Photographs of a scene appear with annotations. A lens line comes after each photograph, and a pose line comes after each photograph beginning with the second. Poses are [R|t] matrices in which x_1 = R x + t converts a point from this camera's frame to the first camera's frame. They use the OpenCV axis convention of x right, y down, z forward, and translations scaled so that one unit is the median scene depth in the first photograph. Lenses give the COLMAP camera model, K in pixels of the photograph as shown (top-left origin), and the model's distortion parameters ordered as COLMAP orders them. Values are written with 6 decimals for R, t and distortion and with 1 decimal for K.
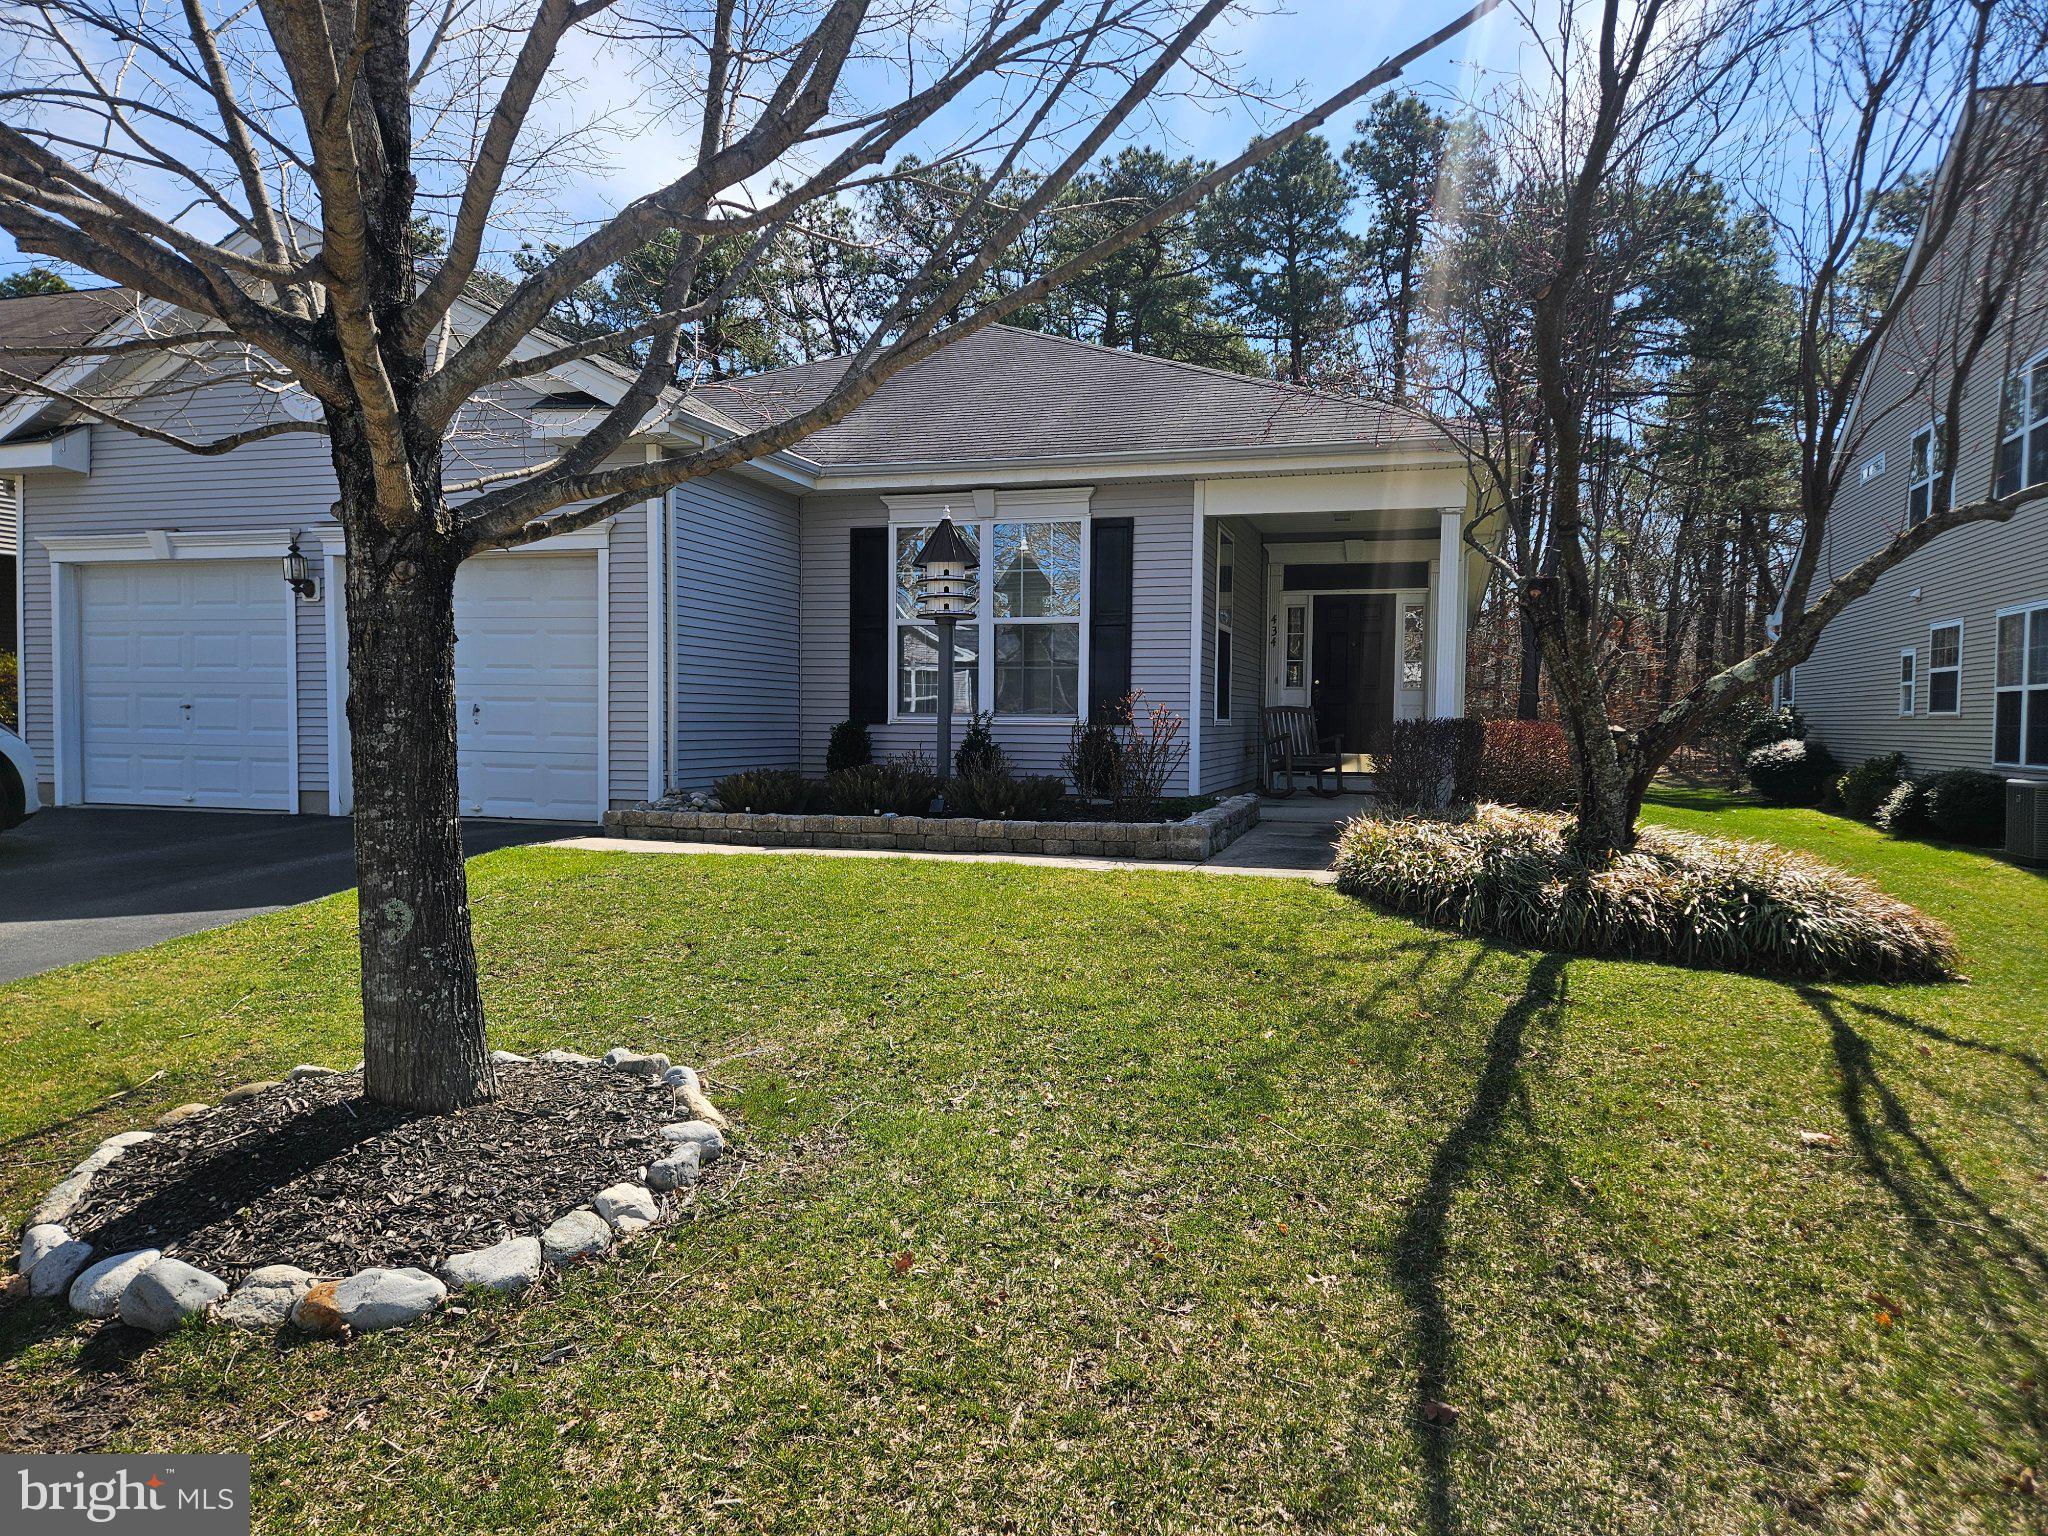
lens RADIAL K [[1369.3, 0, 1040.1], [0, 1369.3, 766.0], [0, 0, 1]] dist [0.066709, -0.054809]
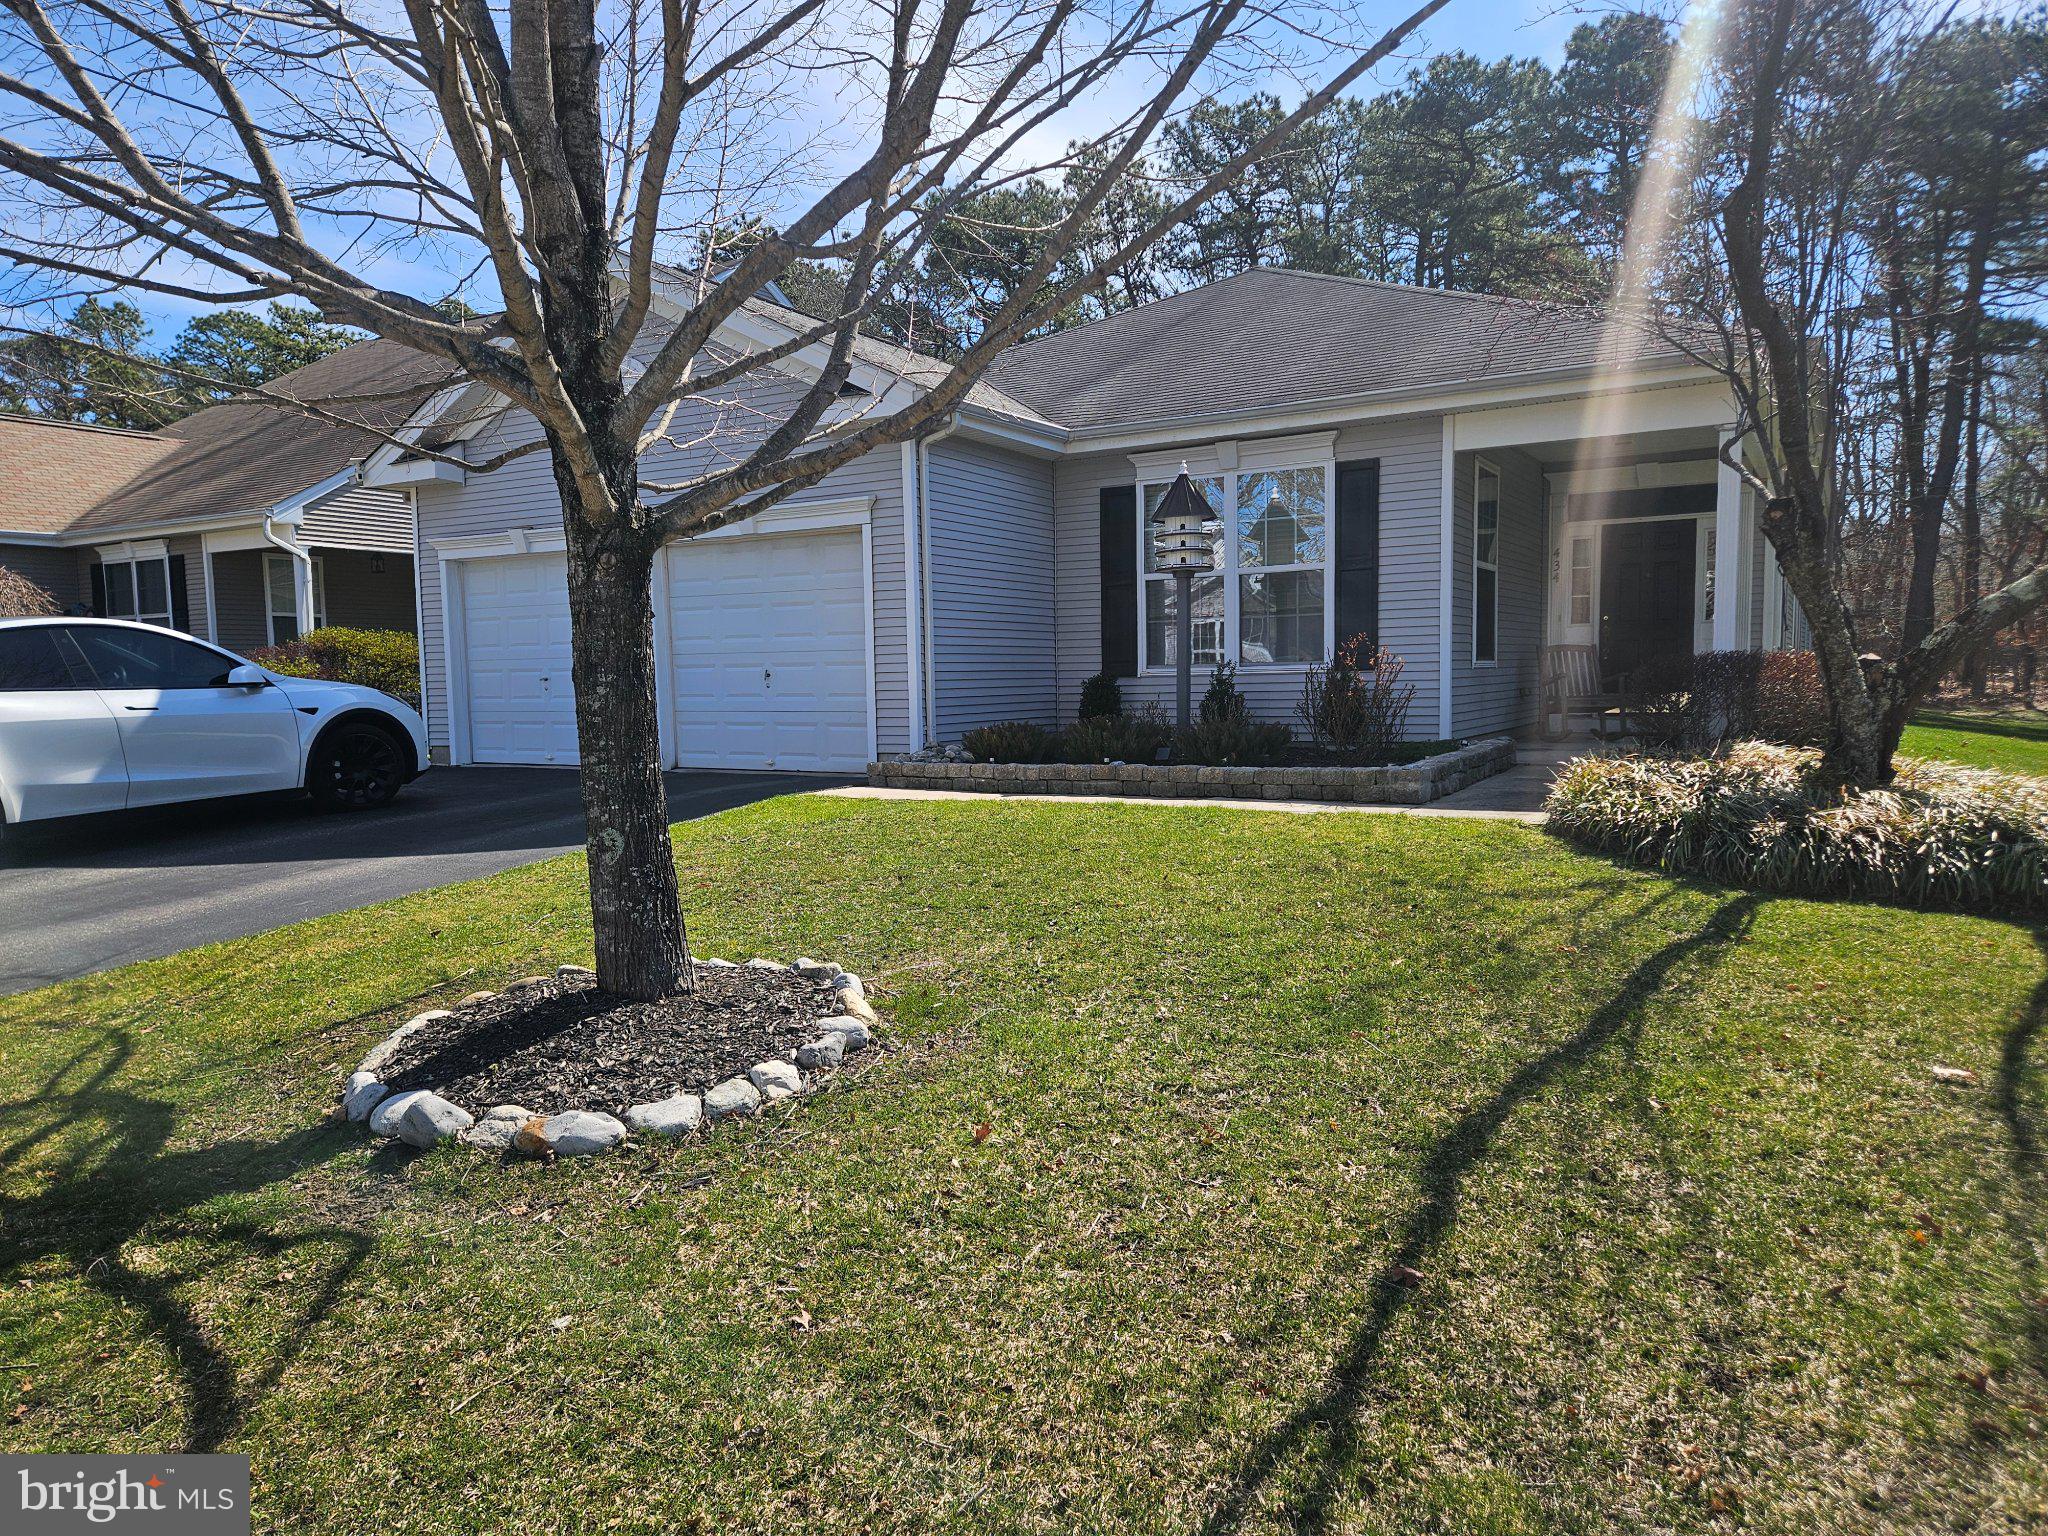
lens RADIAL K [[1369.3, 0, 1021.2], [0, 1369.3, 772.2], [0, 0, 1]] dist [0.066709, -0.054809]
pose [[0.970088, -0.012339, -0.242439, 0.104932], [0.021543, 0.999143, 0.035348, 0.005841], [0.241795, -0.039513, 0.969523, -0.055113]]
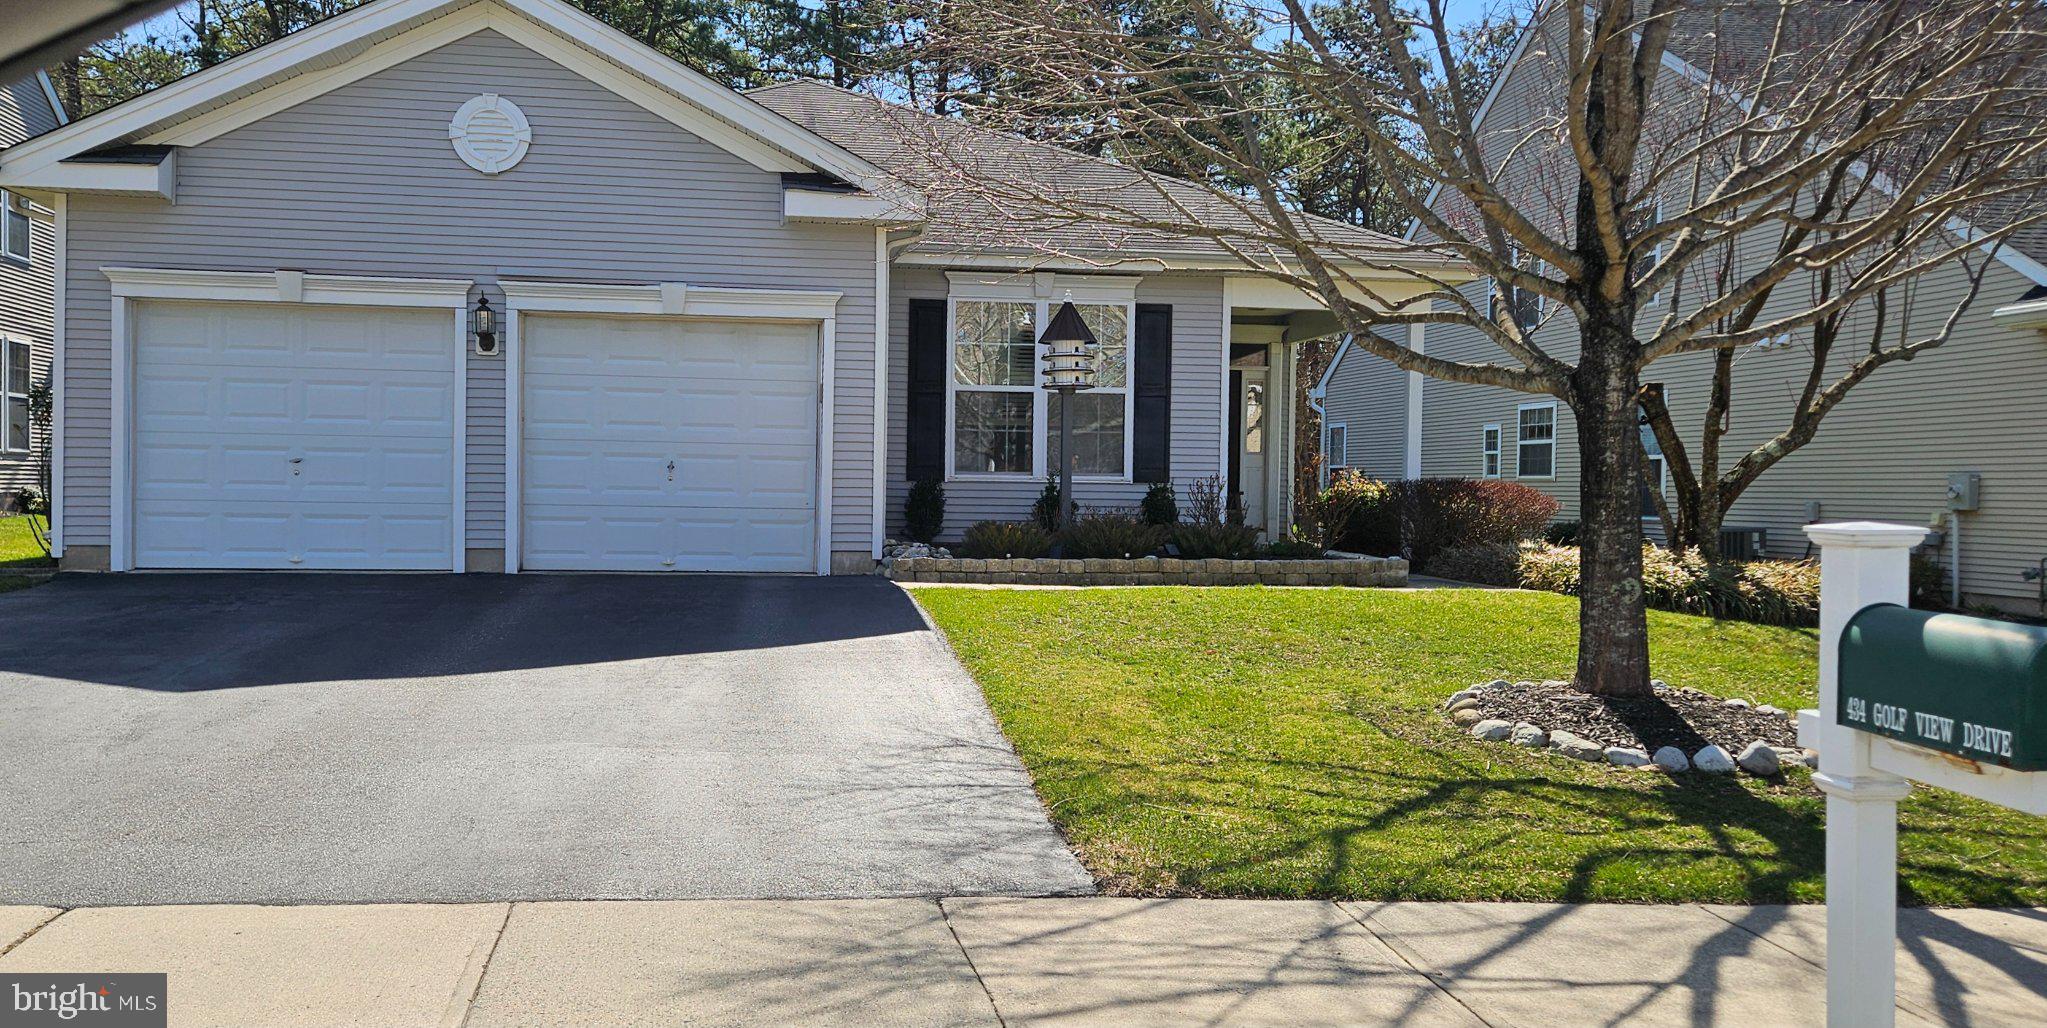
lens RADIAL K [[1563.3, 0, 1032.8], [0, 1563.3, 513.0], [0, 0, 1]] dist [0.038035, 0.000131]
pose [[0.910519, -0.004806, 0.413438, -1.097251], [0.009961, 0.999897, -0.010314, 0.014219], [-0.413346, 0.013509, 0.910474, -0.286231]]
